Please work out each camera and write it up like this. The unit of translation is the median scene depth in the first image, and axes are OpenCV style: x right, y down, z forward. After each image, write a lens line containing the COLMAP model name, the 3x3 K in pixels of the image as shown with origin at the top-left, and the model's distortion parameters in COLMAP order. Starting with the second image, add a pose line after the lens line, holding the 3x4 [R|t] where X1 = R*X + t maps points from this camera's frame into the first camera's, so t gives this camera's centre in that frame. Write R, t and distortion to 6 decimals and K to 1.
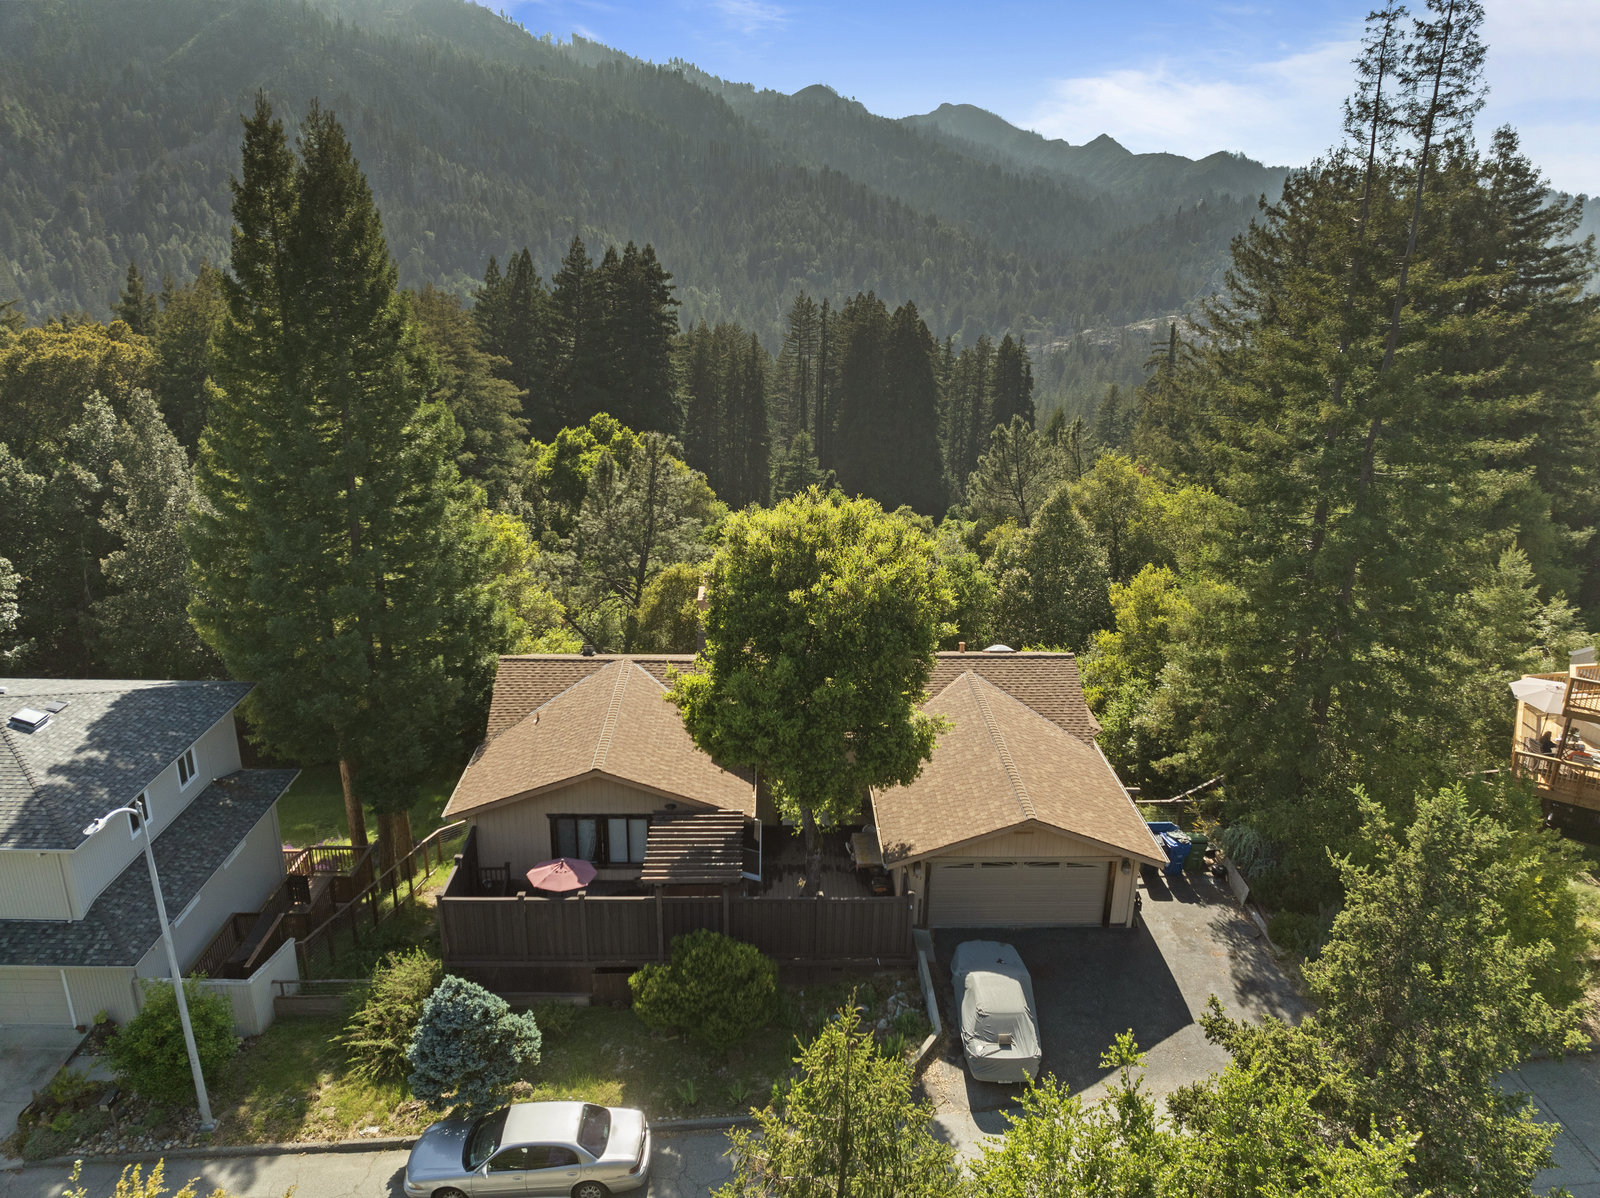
lens RADIAL K [[1128.7, 0, 808.2], [0, 1128.7, 599.4], [0, 0, 1]] dist [-0.058696, 0.030900]
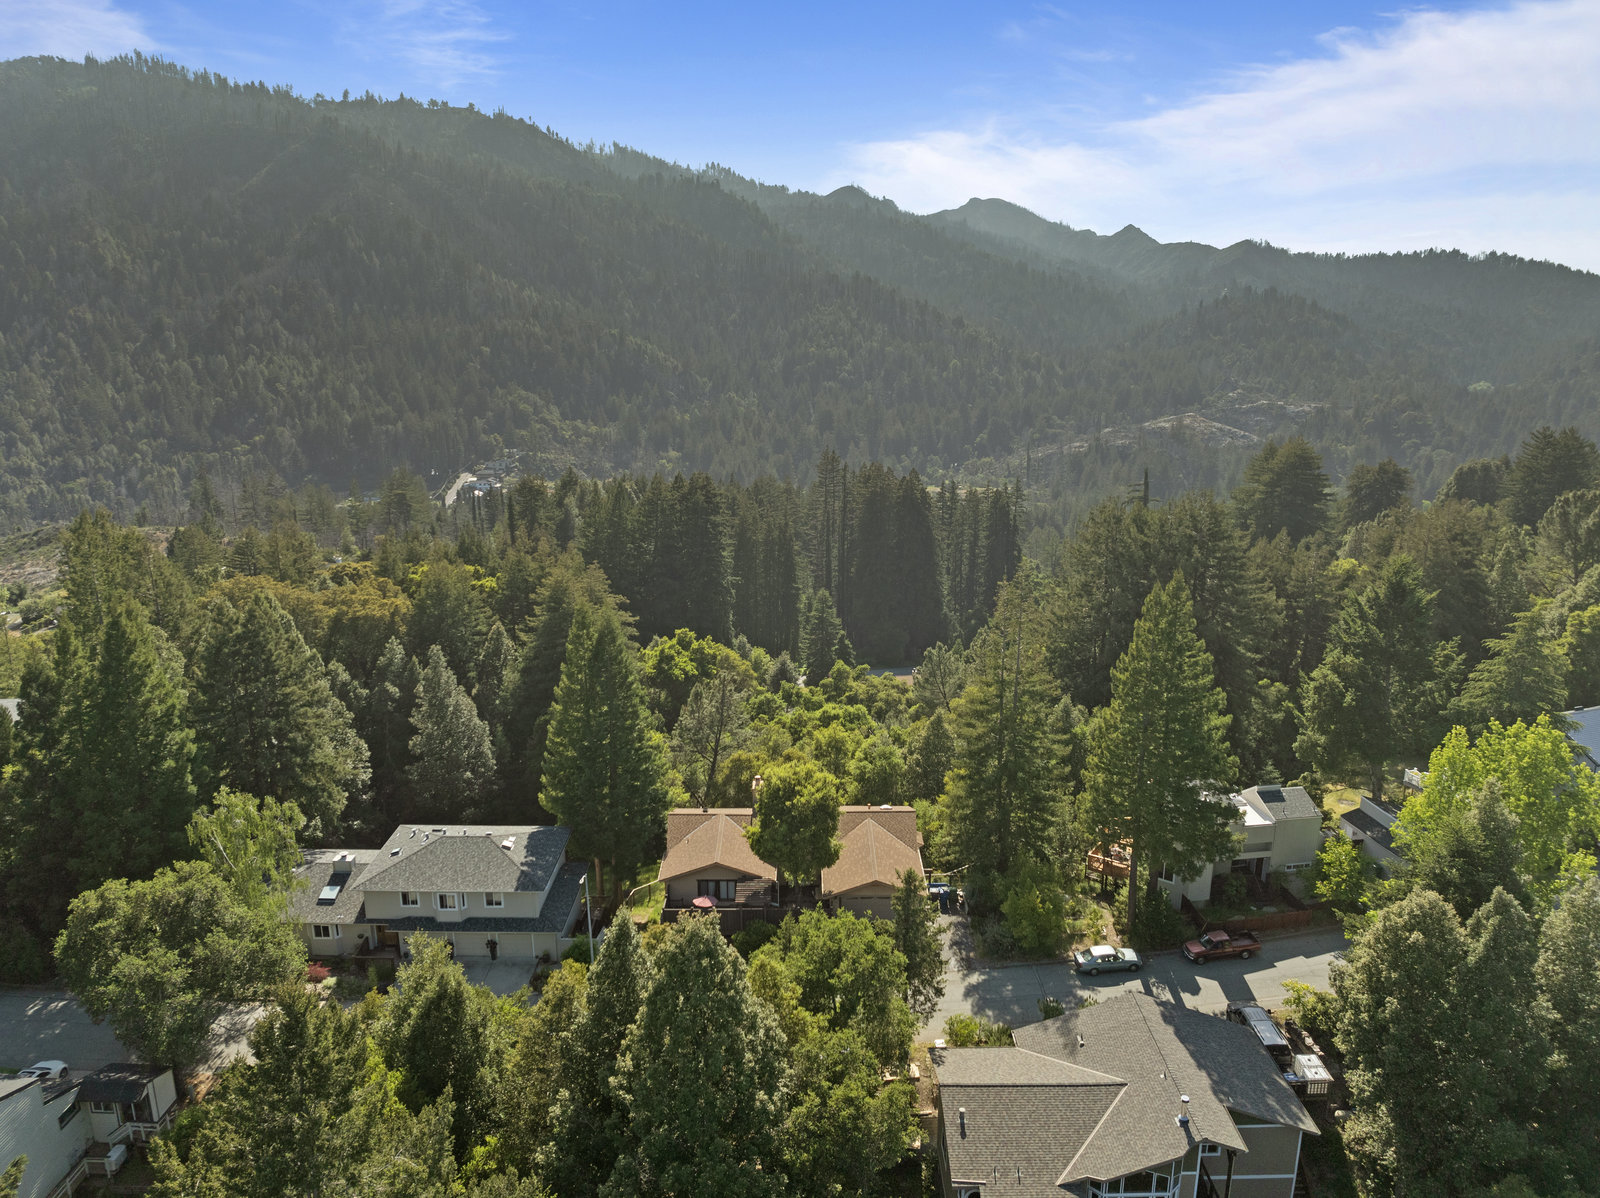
lens RADIAL K [[1130.4, 0, 811.9], [0, 1130.4, 601.7], [0, 0, 1]] dist [-0.036556, -0.003234]
pose [[0.999494, -0.010229, -0.030119, 0.028261], [0.008074, 0.997455, -0.070838, -0.061928], [0.030767, 0.070559, 0.997033, -0.384664]]
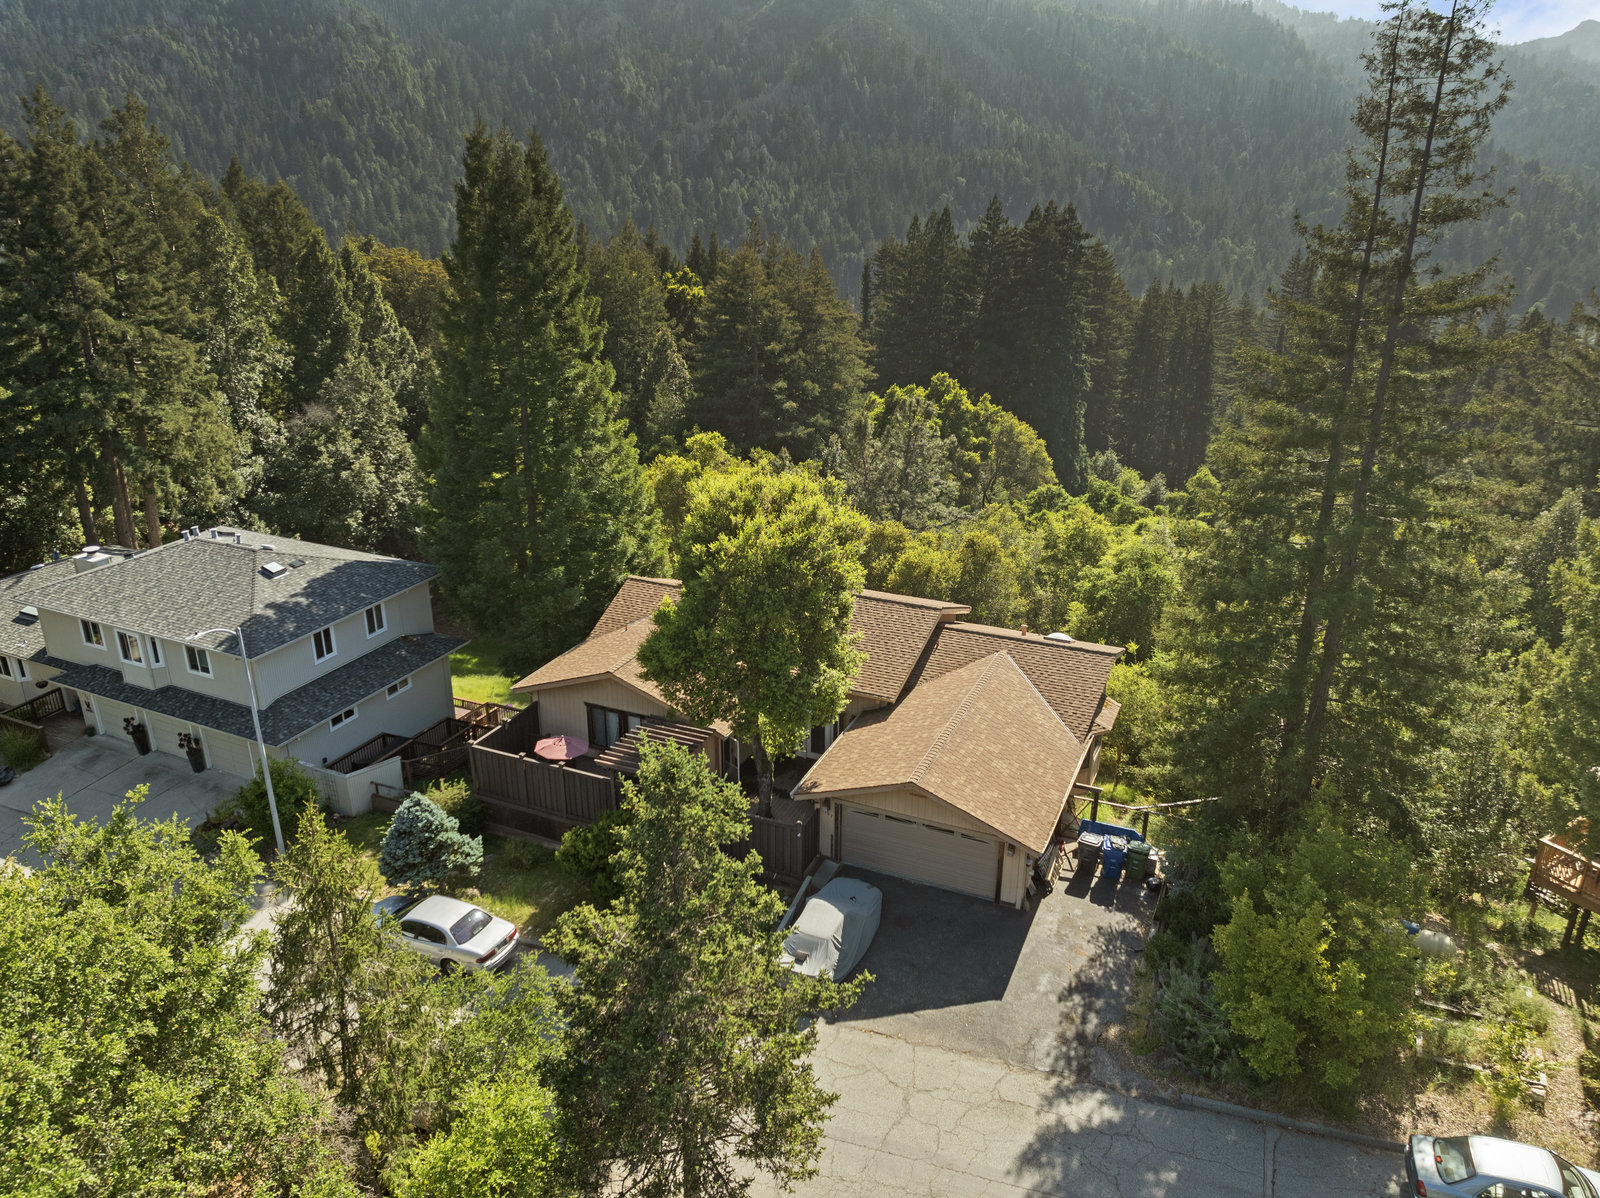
lens RADIAL K [[1142.2, 0, 810.4], [0, 1142.2, 589.6], [0, 0, 1]] dist [-0.038349, 0.005329]
pose [[0.901435, 0.141663, -0.409079, 0.114637], [-0.128542, 0.989914, 0.059551, -0.009243], [0.413390, -0.001098, 0.910553, -0.010811]]
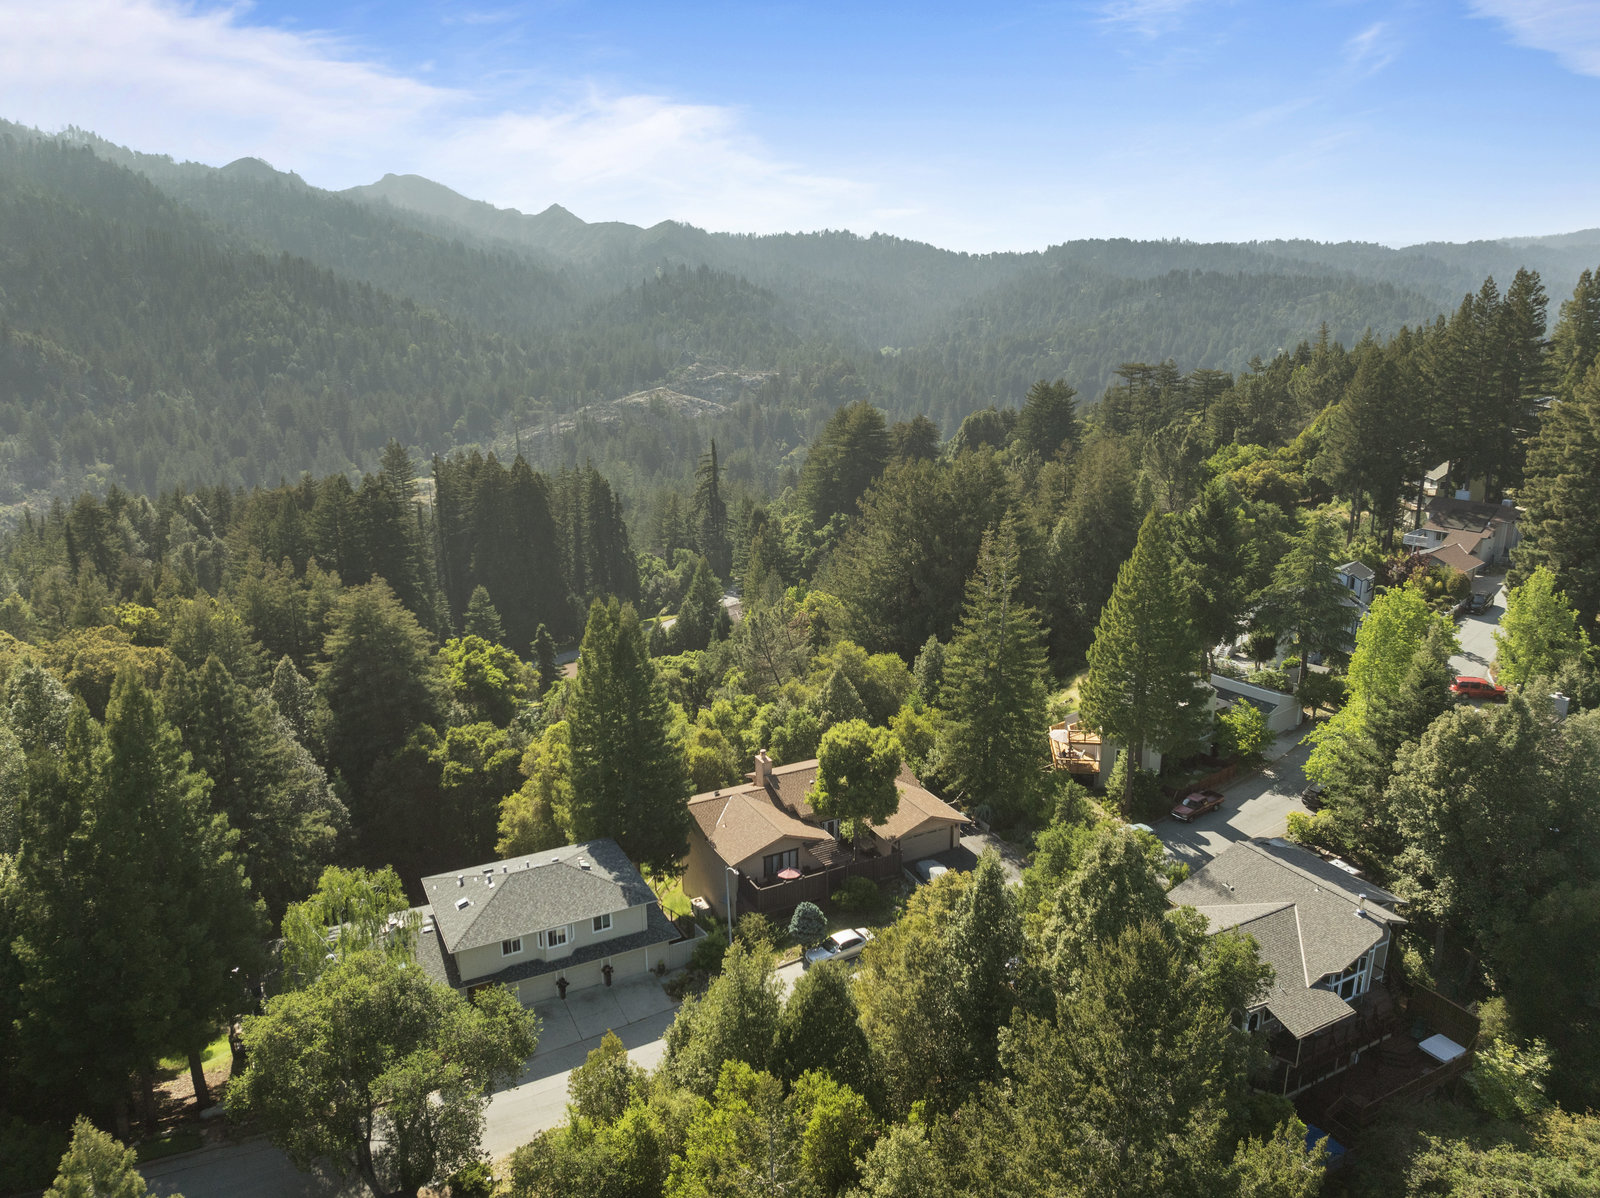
lens RADIAL K [[1130.4, 0, 811.9], [0, 1130.4, 601.7], [0, 0, 1]] dist [-0.036556, -0.003234]
pose [[0.897334, -0.140878, 0.418265, -0.267709], [0.161408, 0.986790, -0.013915, -0.079956], [-0.410780, 0.079997, 0.908218, -0.348112]]
